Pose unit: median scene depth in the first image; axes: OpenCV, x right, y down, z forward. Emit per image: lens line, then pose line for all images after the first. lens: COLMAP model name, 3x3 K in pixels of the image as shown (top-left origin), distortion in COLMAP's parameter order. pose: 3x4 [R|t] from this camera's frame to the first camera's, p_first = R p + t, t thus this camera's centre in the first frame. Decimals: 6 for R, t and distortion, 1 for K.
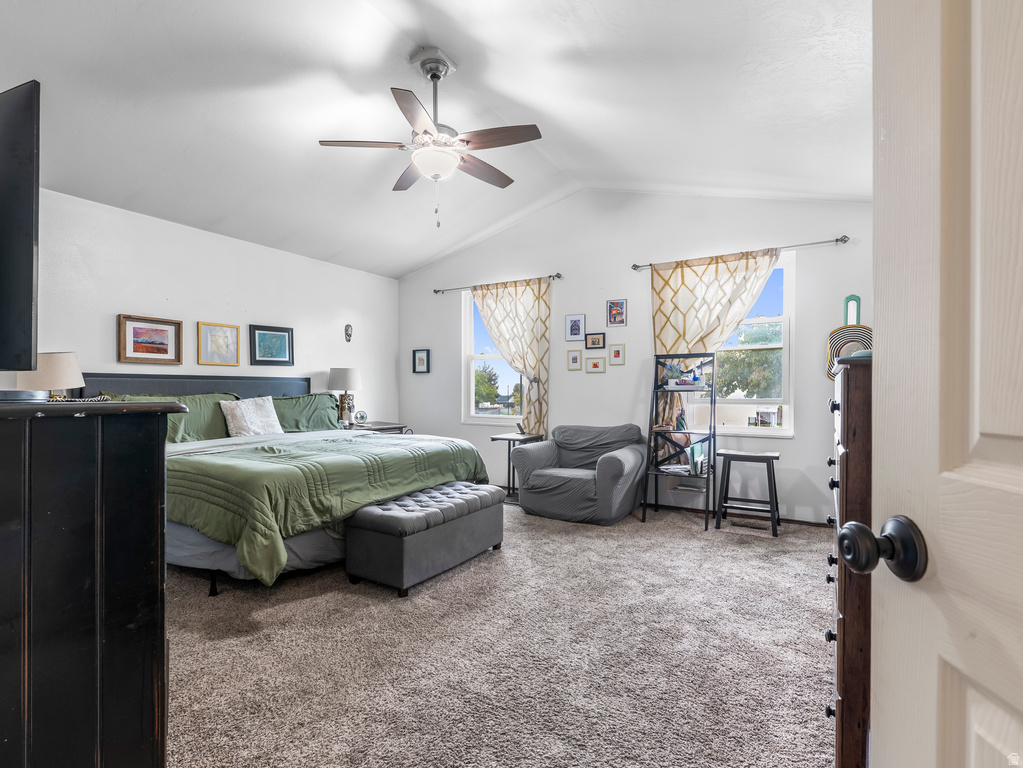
lens RADIAL K [[512.7, 0, 510.4], [0, 512.7, 384.9], [0, 0, 1]] dist [-0.002209, -0.000608]
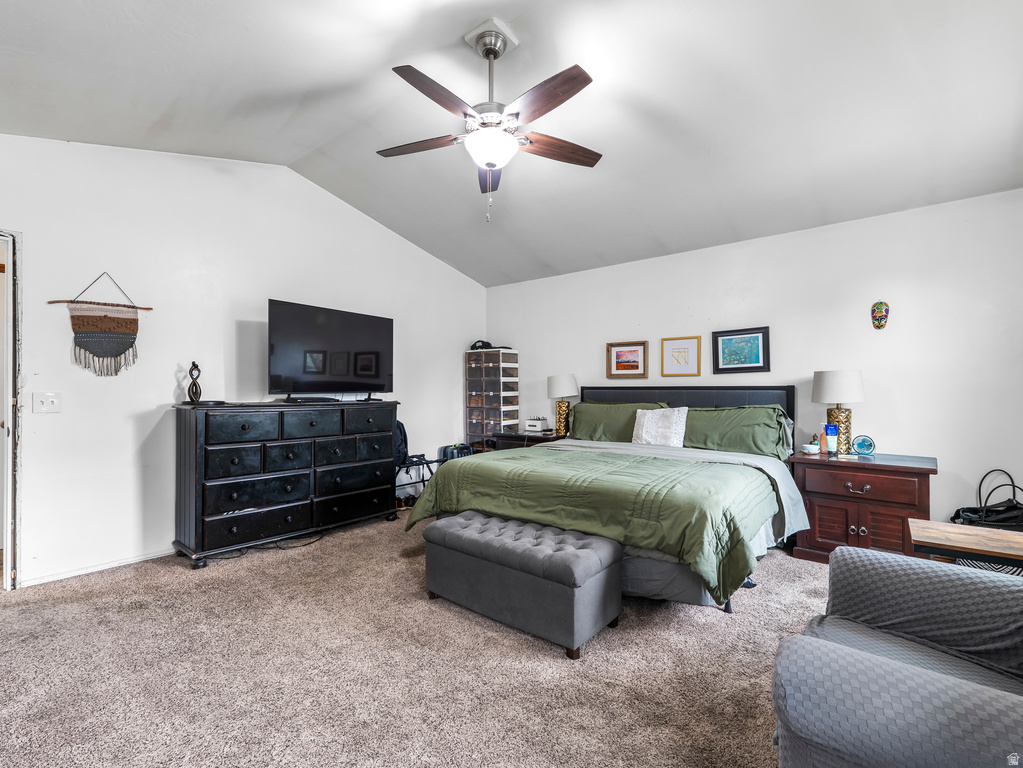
lens RADIAL K [[472.5, 0, 509.8], [0, 472.5, 389.8], [0, 0, 1]] dist [0.001511, -0.000873]
pose [[-0.160853, -0.002584, -0.986975, 0.487066], [0.005853, 0.999976, -0.003572, -0.009731], [0.986961, -0.006351, -0.160834, 0.873612]]
